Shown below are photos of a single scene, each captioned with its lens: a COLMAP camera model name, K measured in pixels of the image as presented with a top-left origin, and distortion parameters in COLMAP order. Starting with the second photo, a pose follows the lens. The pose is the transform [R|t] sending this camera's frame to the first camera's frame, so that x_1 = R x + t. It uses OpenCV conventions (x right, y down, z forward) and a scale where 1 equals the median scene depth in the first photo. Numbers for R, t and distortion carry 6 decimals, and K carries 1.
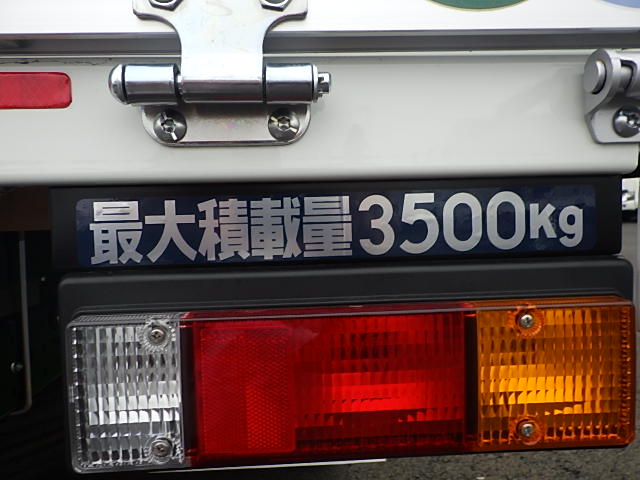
lens RADIAL K [[517.7, 0, 320.0], [0, 517.7, 240.0], [0, 0, 1]] dist [0.004835, 0.000218]
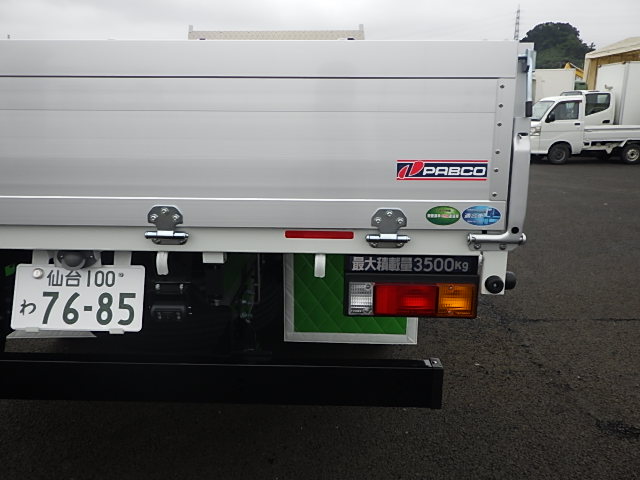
lens RADIAL K [[532.4, 0, 320.0], [0, 532.4, 240.0], [0, 0, 1]] dist [0.000474, -0.000782]
pose [[0.995856, 0.054293, -0.072963, -0.391738], [-0.041802, 0.985747, 0.162959, -0.922472], [0.080771, -0.159234, 0.983931, -3.400197]]
